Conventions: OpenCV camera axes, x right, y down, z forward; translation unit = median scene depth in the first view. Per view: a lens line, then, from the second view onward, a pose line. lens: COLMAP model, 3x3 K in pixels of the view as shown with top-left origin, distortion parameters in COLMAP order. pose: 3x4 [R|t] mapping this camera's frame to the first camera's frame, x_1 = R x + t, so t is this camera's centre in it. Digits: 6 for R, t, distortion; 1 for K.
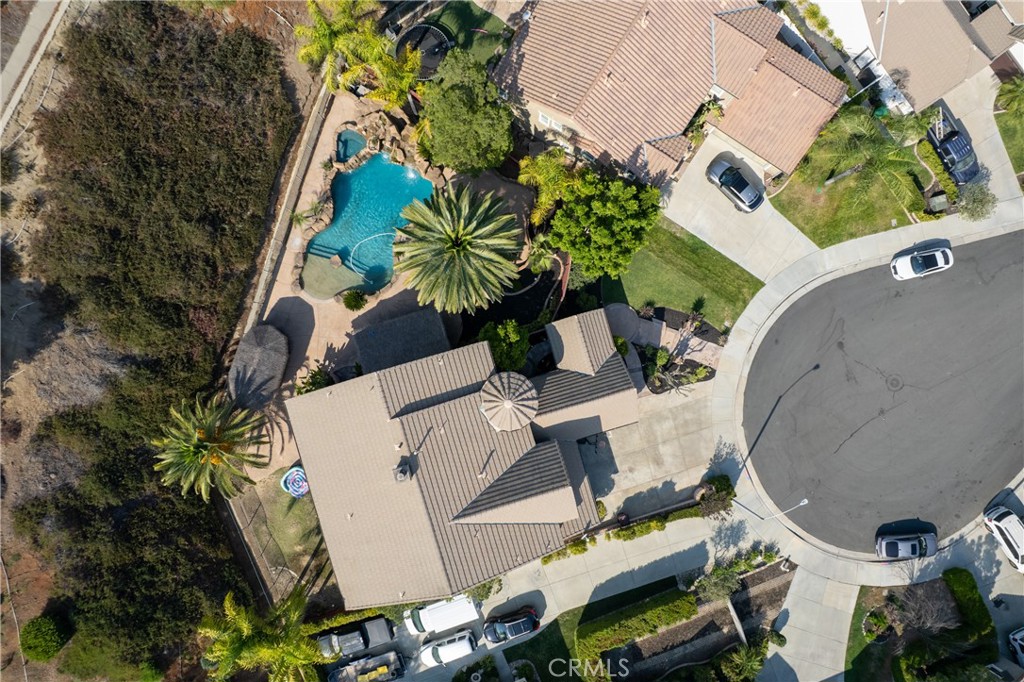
lens RADIAL K [[650.5, 0, 509.3], [0, 650.5, 343.7], [0, 0, 1]] dist [-0.003873, 0.000504]
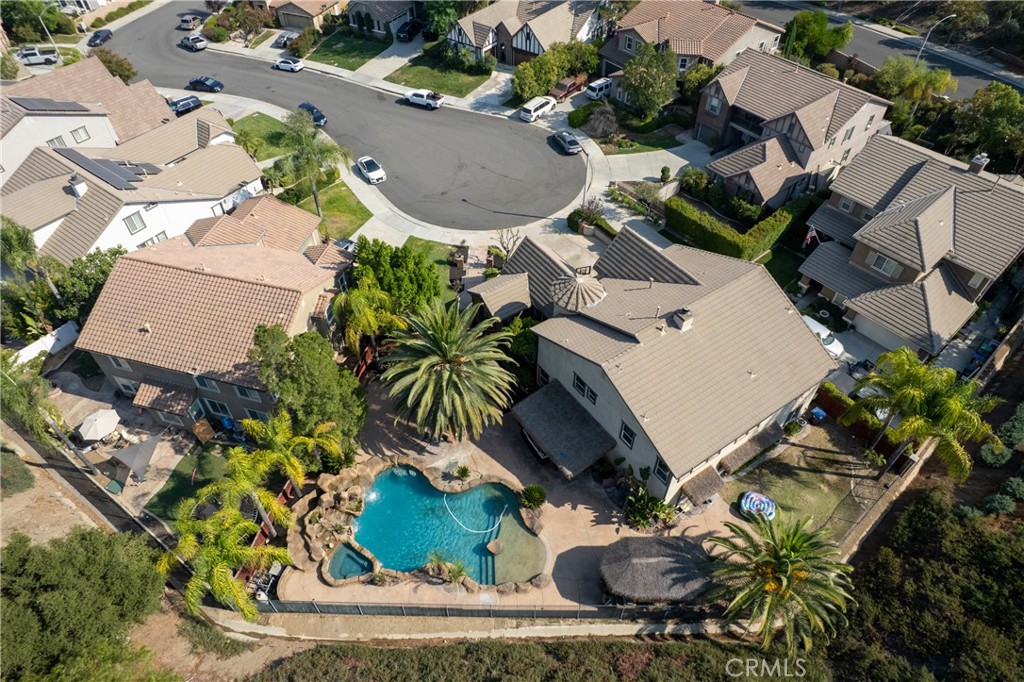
lens RADIAL K [[650.5, 0, 508.9], [0, 650.5, 342.7], [0, 0, 1]] dist [-0.003873, 0.000504]
pose [[-0.305206, -0.708144, 0.636696, -0.594262], [0.952234, -0.219966, 0.211813, -0.220757], [-0.009943, 0.670930, 0.741454, 0.224843]]
